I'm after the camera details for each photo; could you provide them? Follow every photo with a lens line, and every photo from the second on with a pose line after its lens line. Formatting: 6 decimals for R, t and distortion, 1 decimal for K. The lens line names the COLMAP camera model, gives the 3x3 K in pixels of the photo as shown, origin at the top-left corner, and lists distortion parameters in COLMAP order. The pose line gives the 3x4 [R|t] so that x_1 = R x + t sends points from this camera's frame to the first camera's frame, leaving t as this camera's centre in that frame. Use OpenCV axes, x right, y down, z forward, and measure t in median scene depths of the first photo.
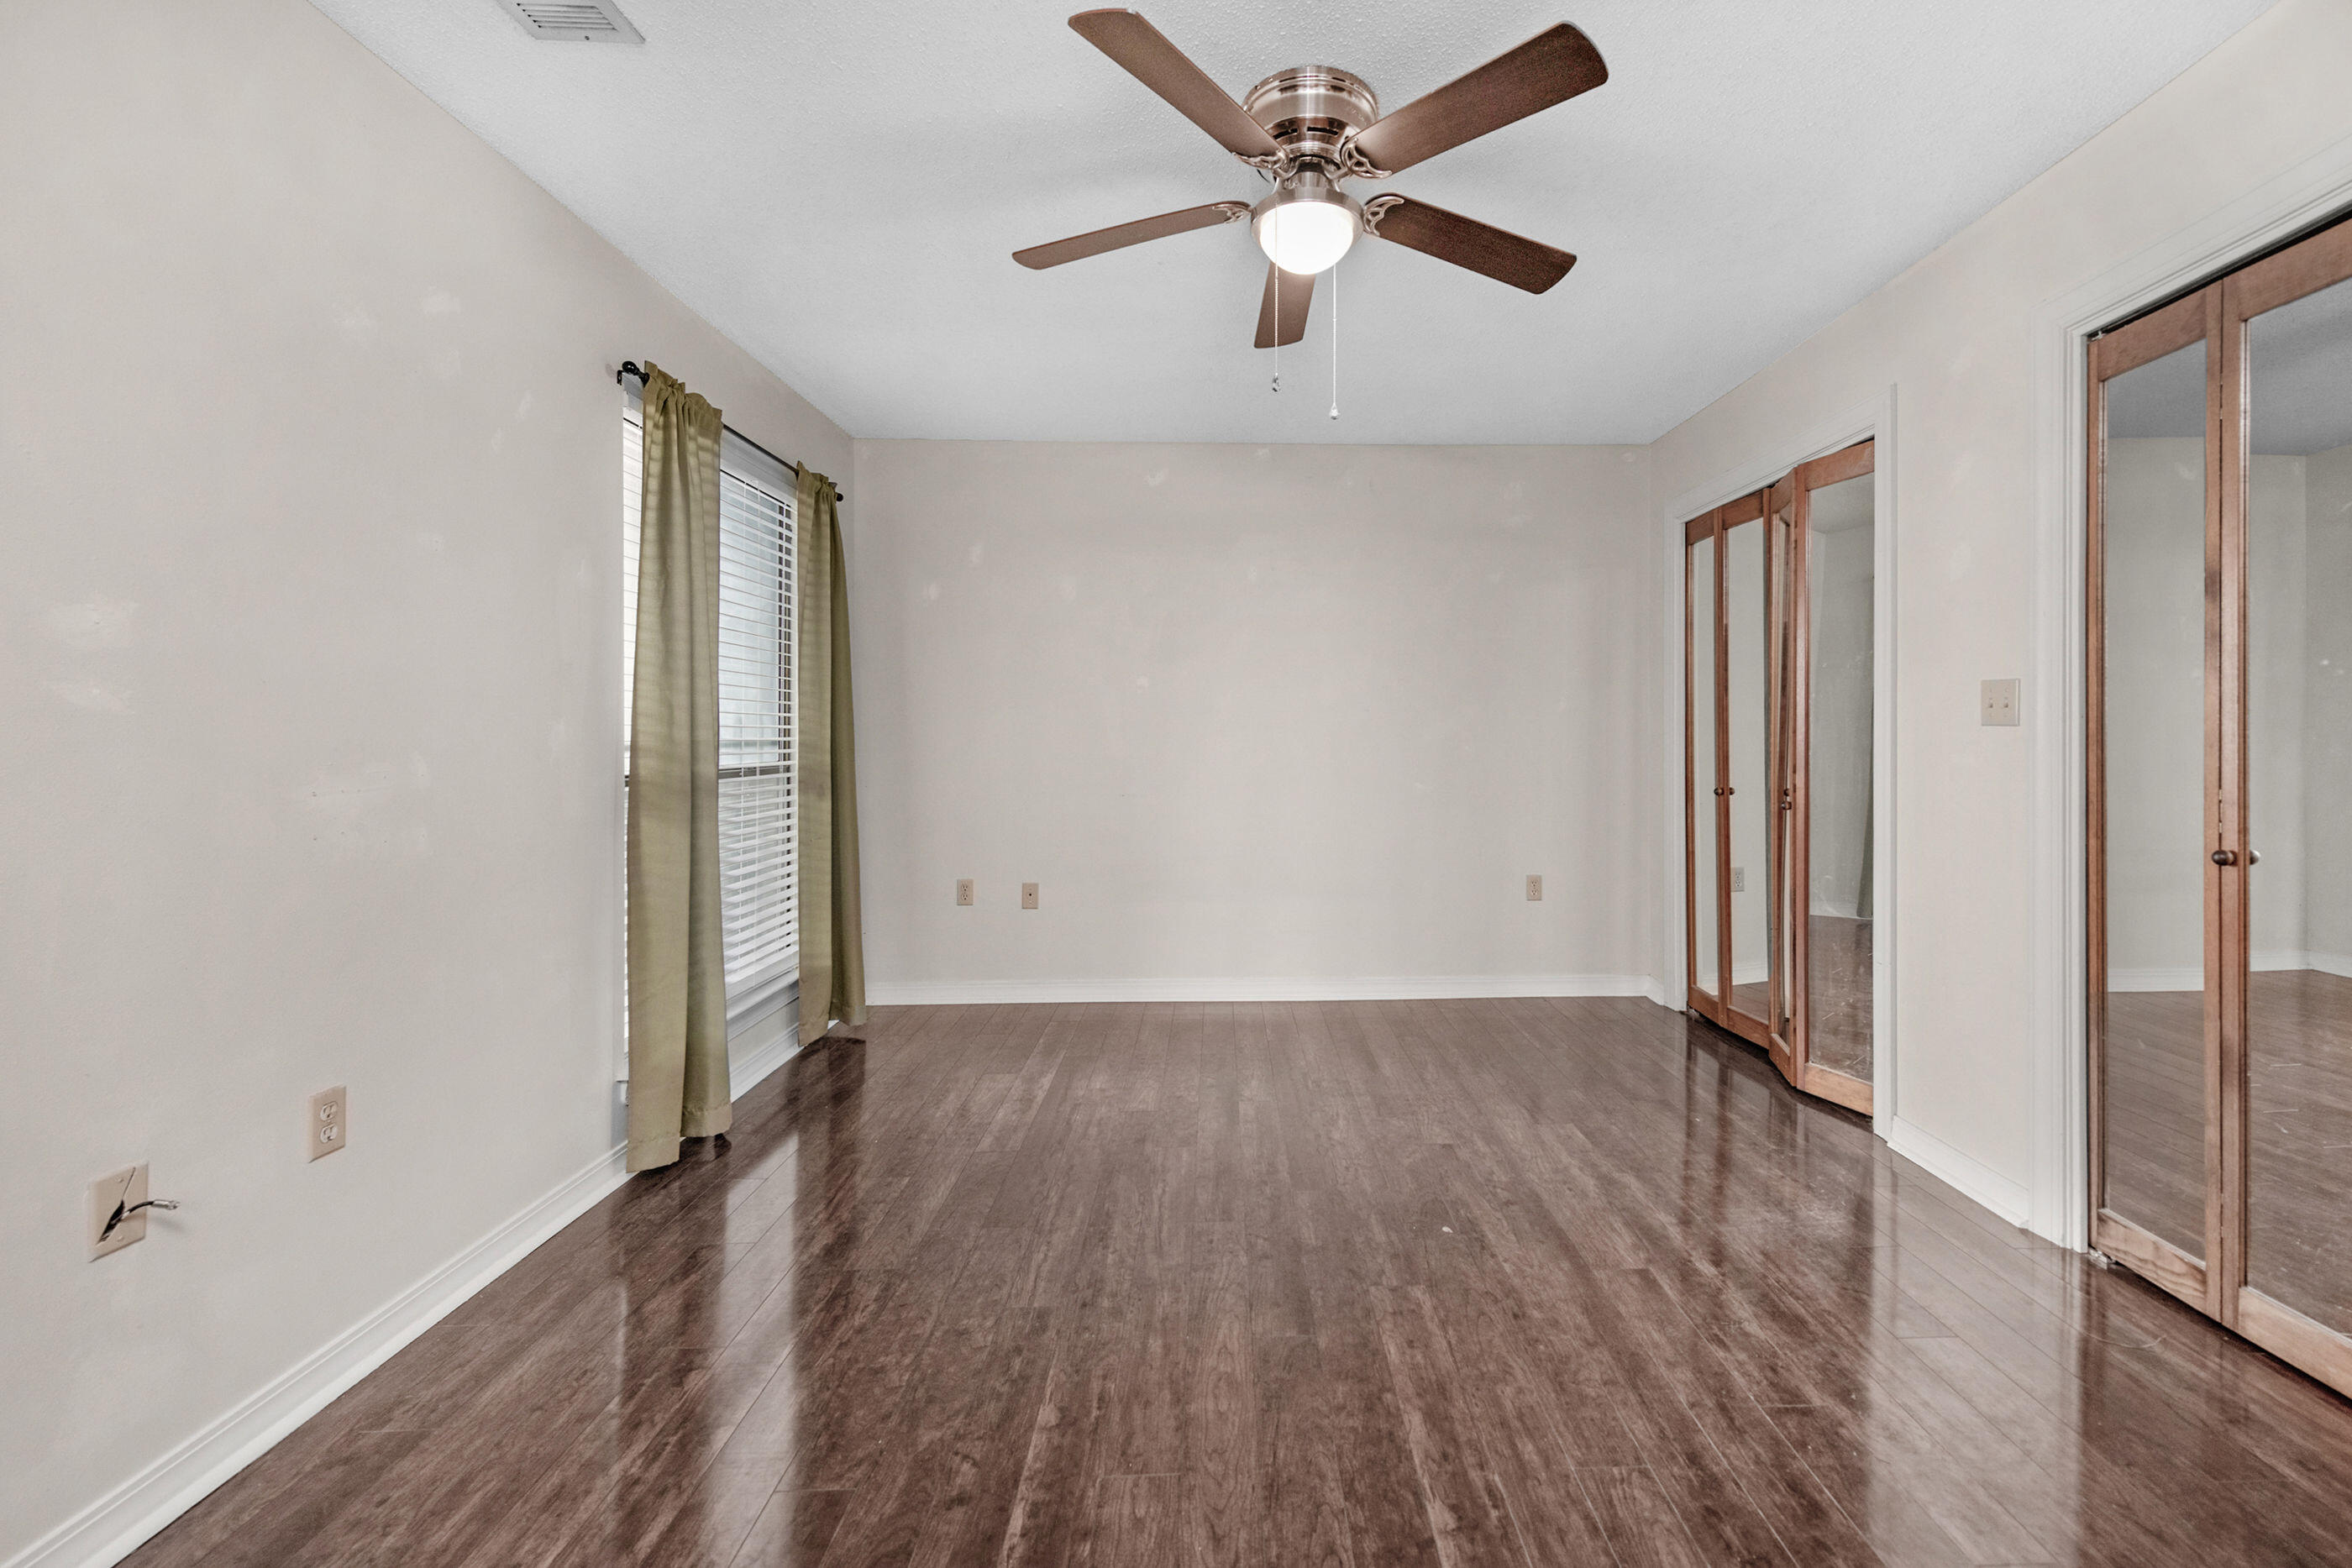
lens RADIAL K [[961.1, 0, 1212.2], [0, 961.1, 745.8], [0, 0, 1]] dist [0.000502, 0.000046]
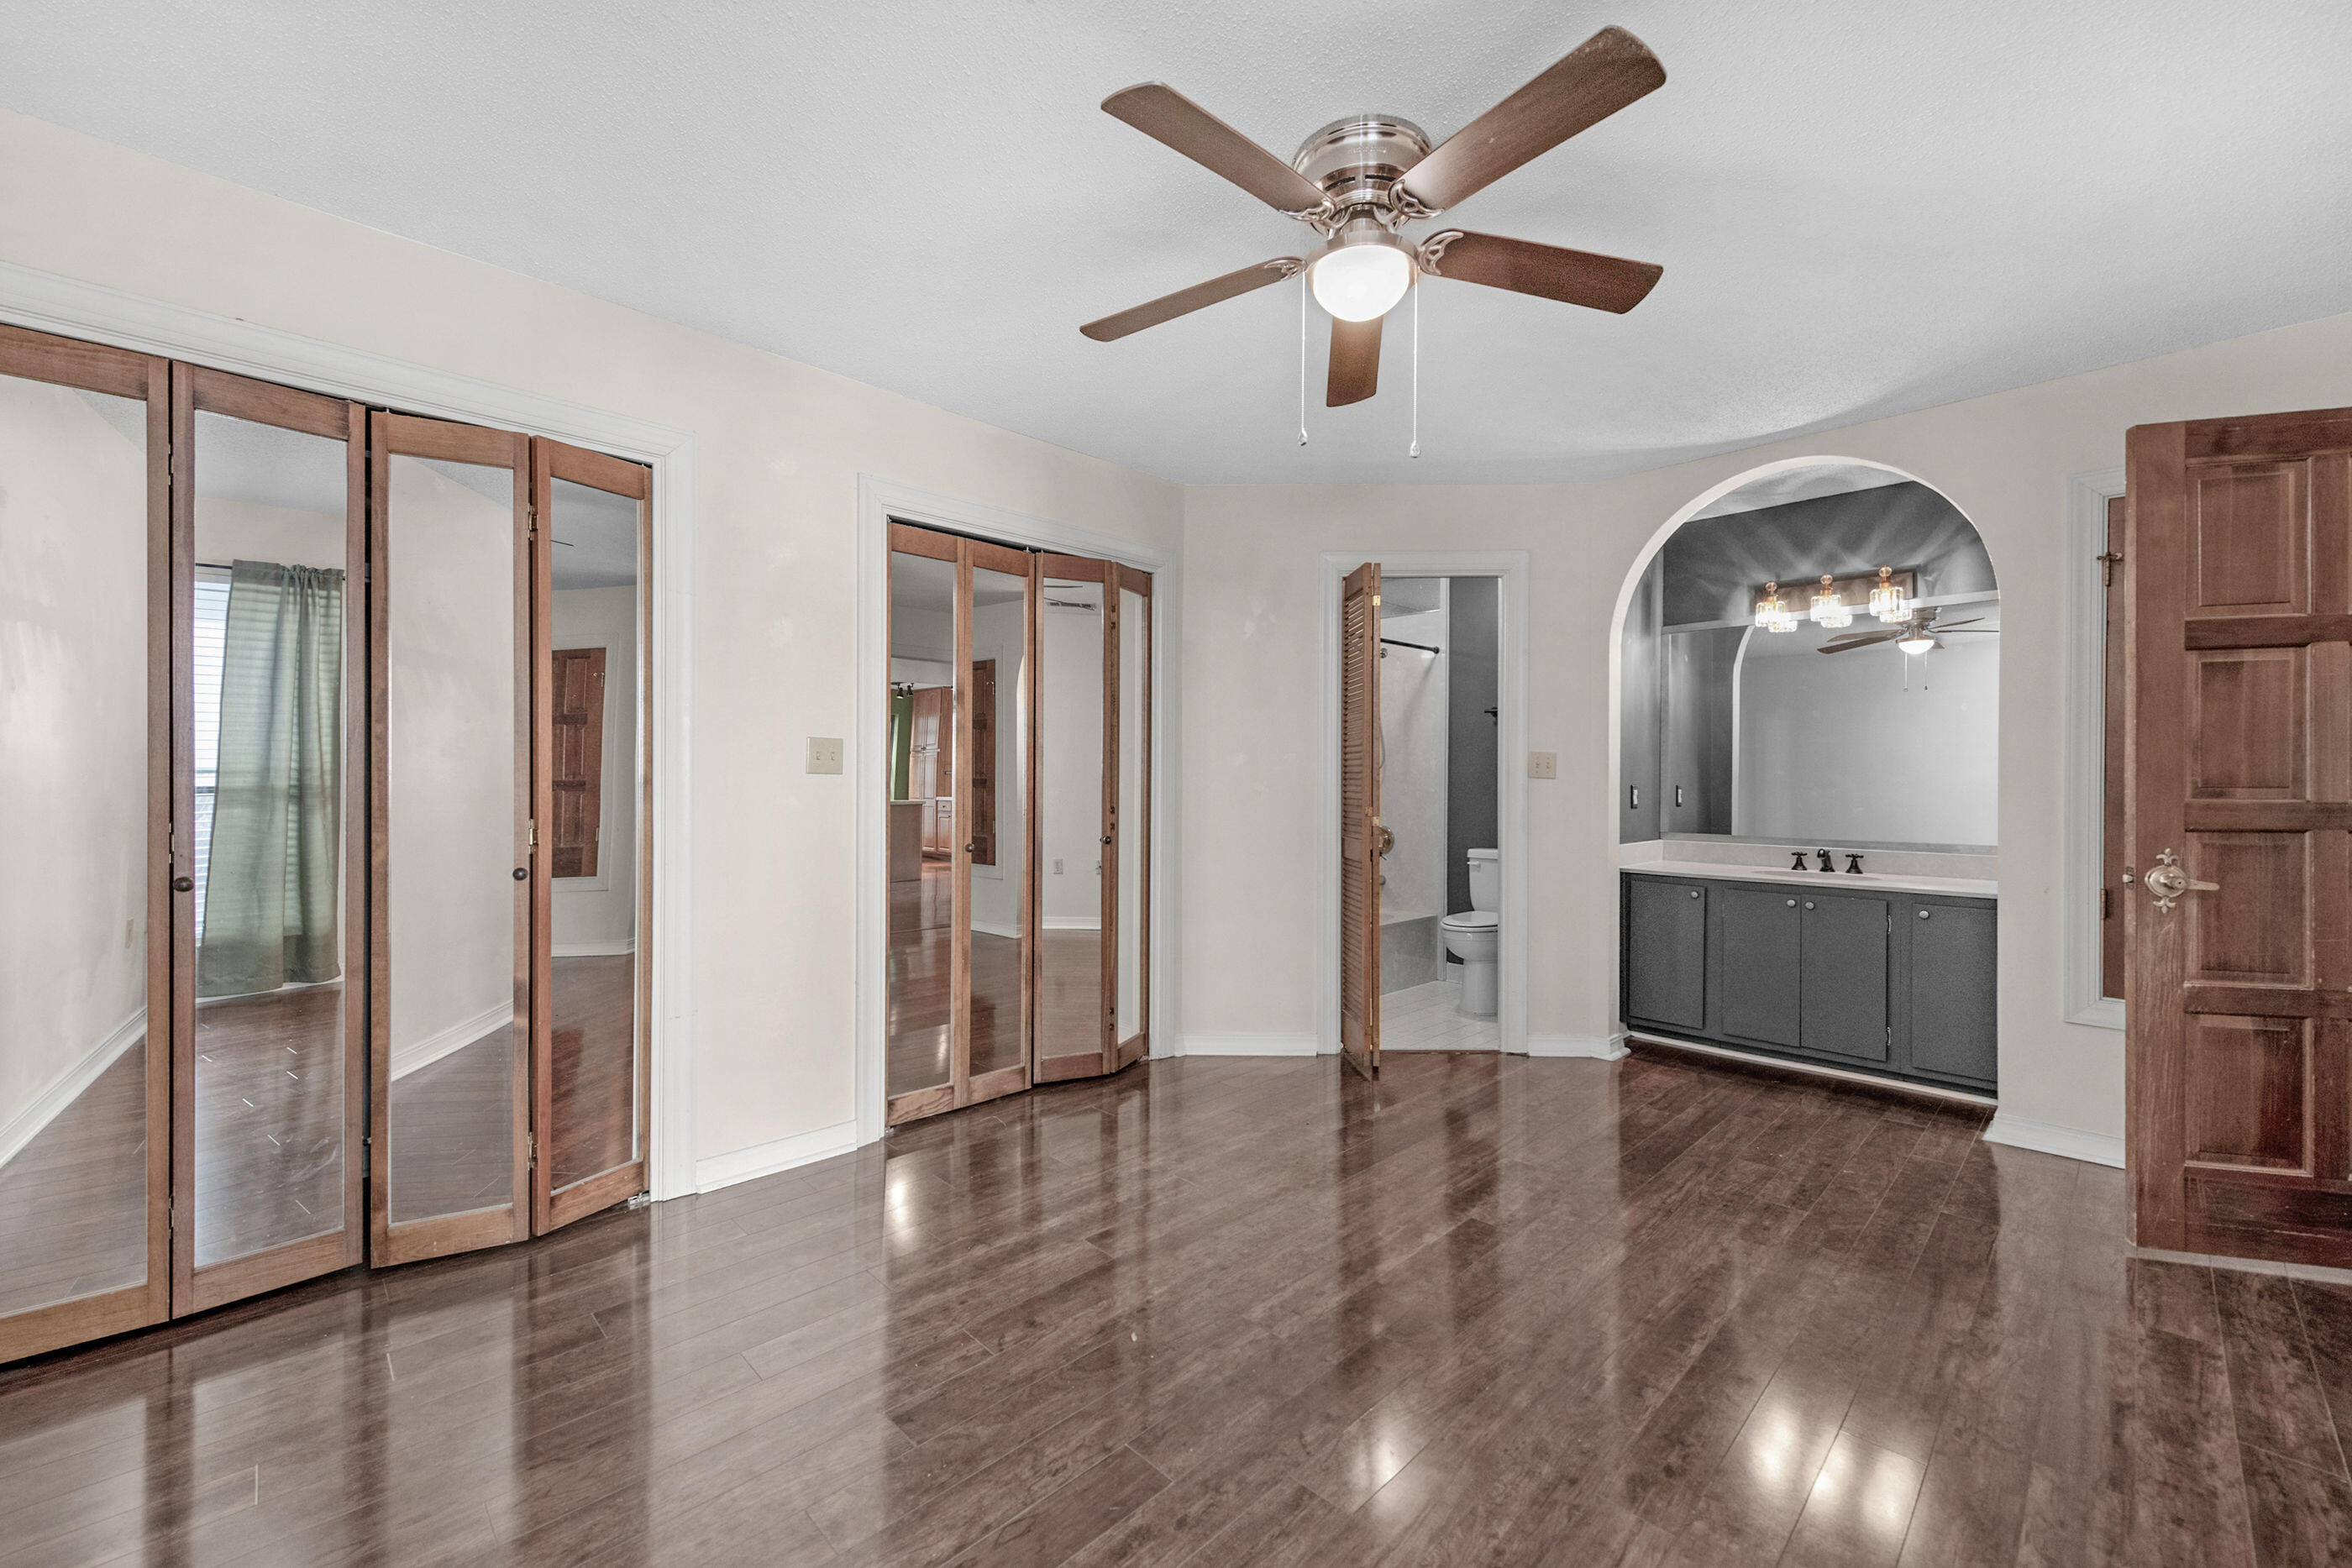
lens RADIAL K [[1059.8, 0, 1142.8], [0, 1059.8, 783.1], [0, 0, 1]] dist [0.024499, -0.000475]
pose [[-0.716948, -0.007745, 0.697083, -0.377474], [0.003315, 0.999889, 0.014519, -0.023570], [-0.697118, 0.012720, -0.716843, 1.422857]]
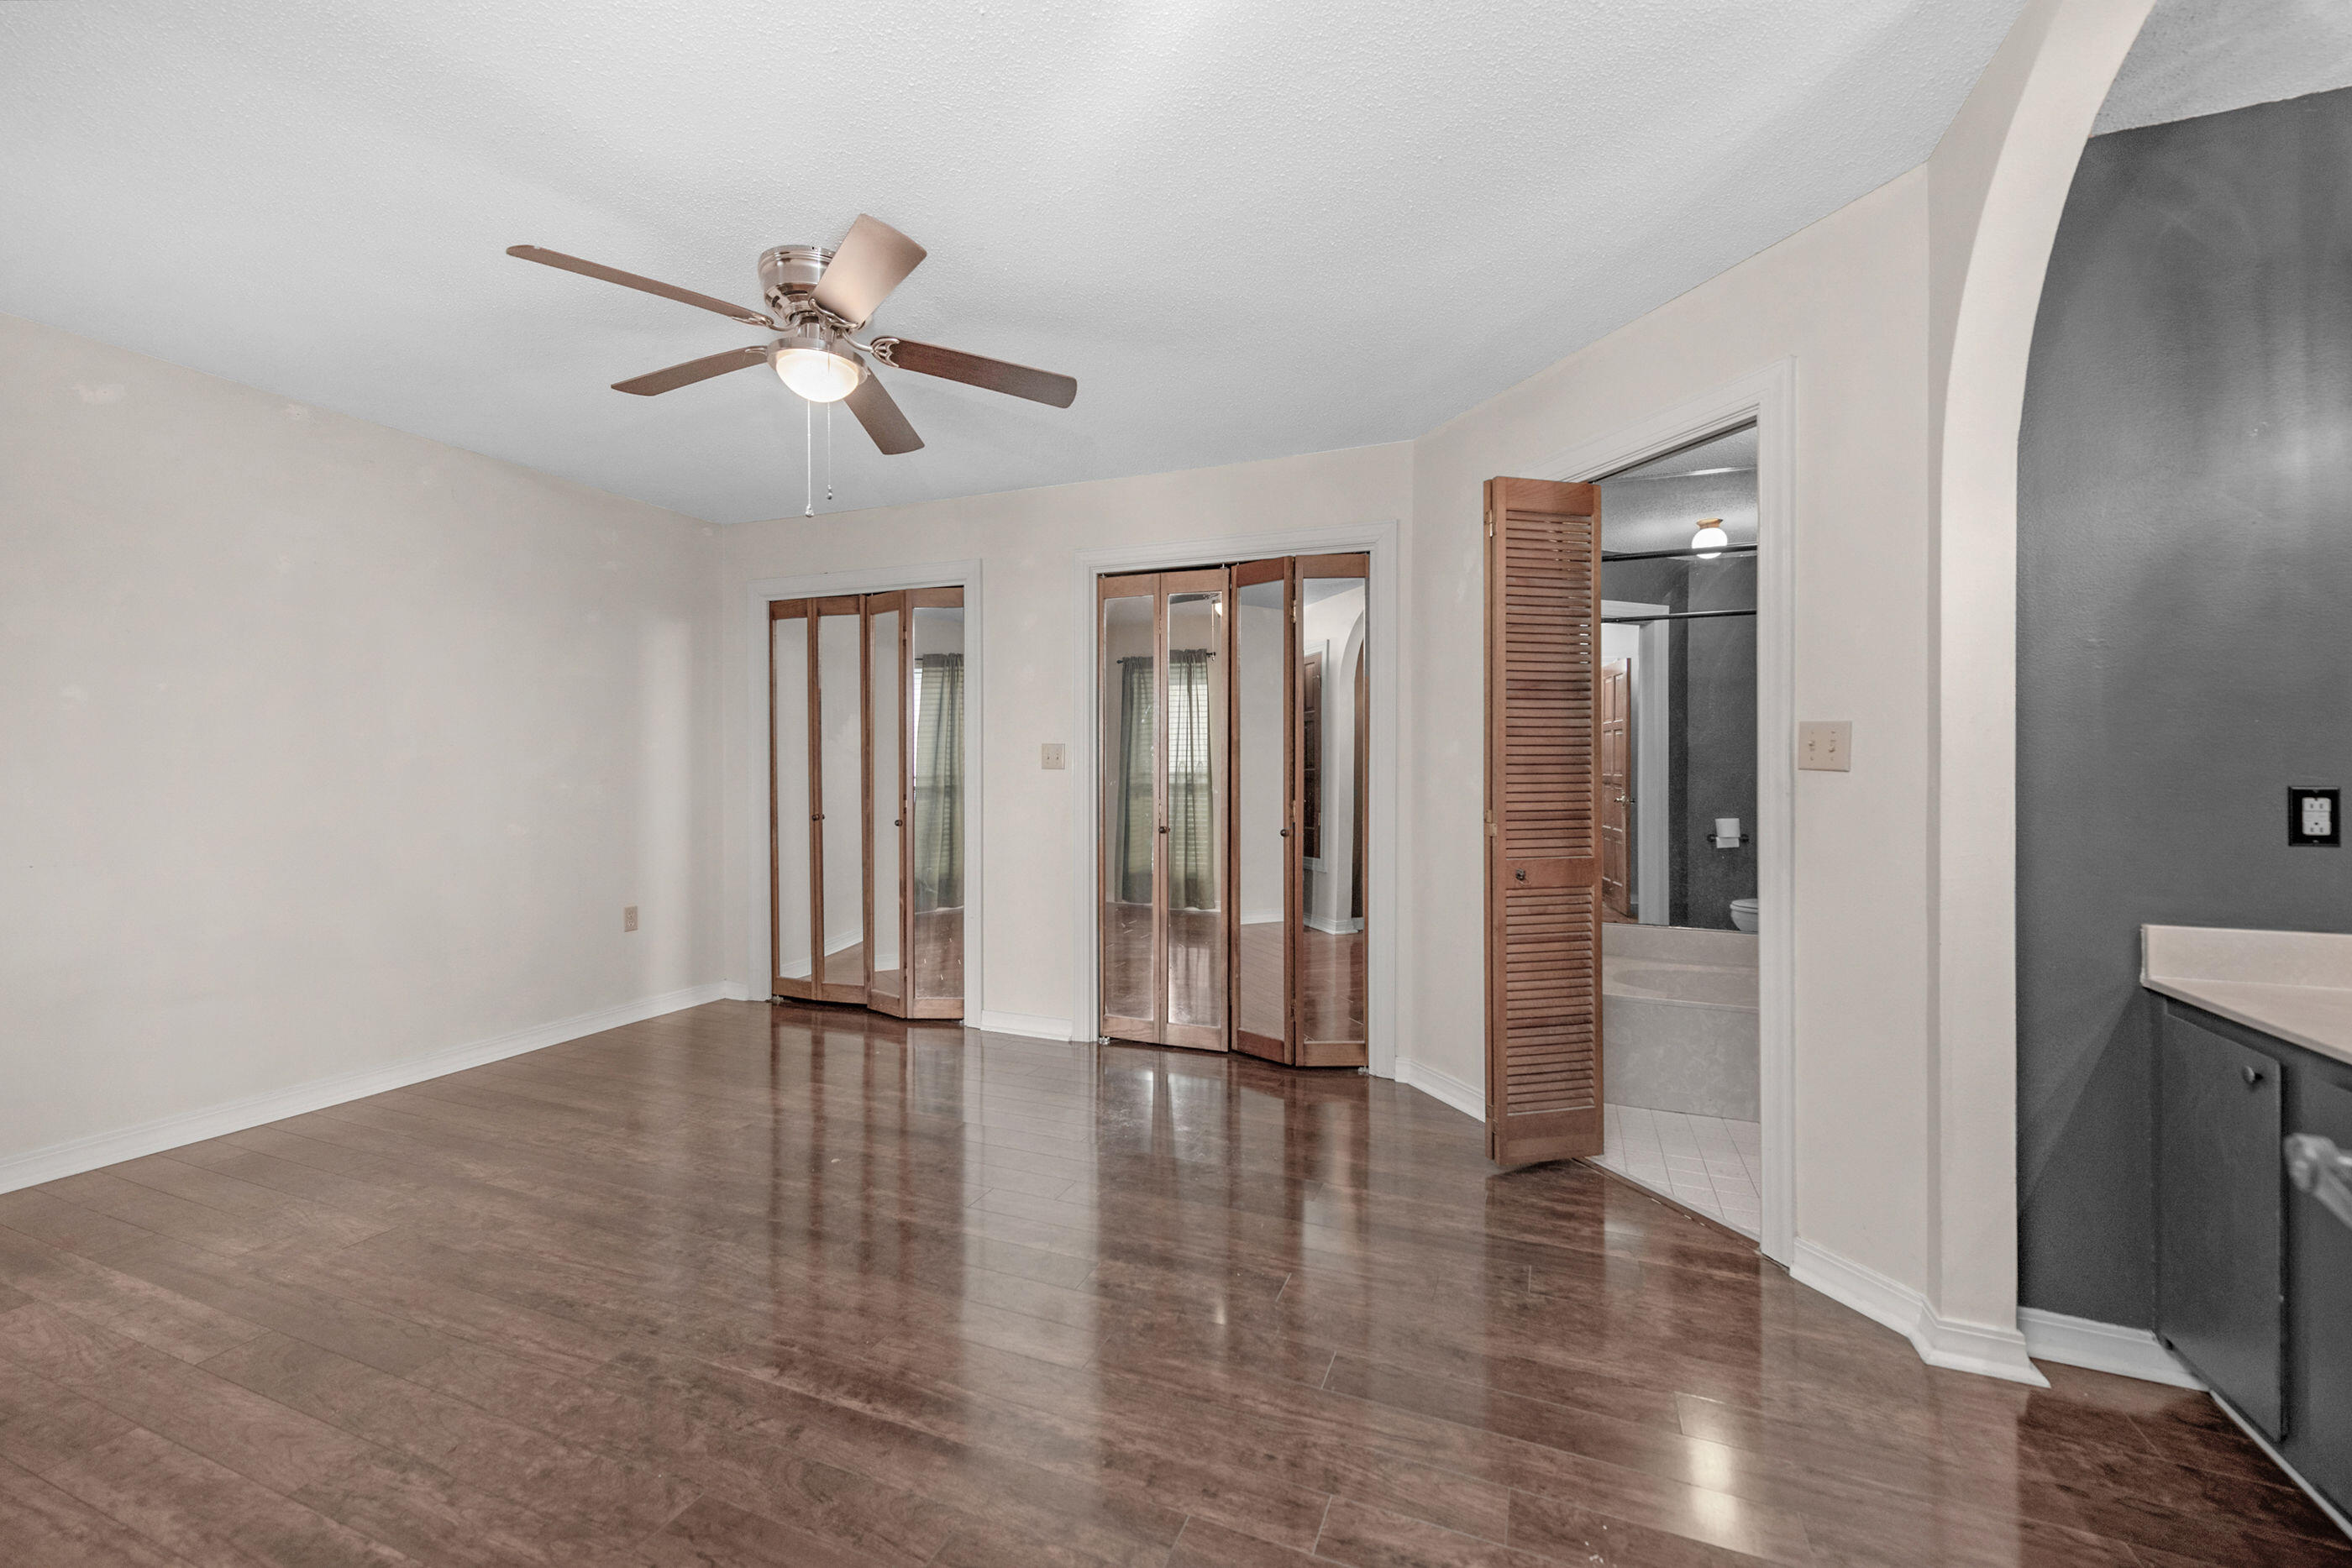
lens RADIAL K [[946.7, 0, 1180.2], [0, 946.7, 779.5], [0, 0, 1]] dist [-0.000746, -0.000010]
pose [[0.397231, -0.003954, 0.917710, -0.588897], [0.007120, 0.999974, 0.001227, -0.002455], [-0.917691, 0.006047, 0.397249, 0.058059]]
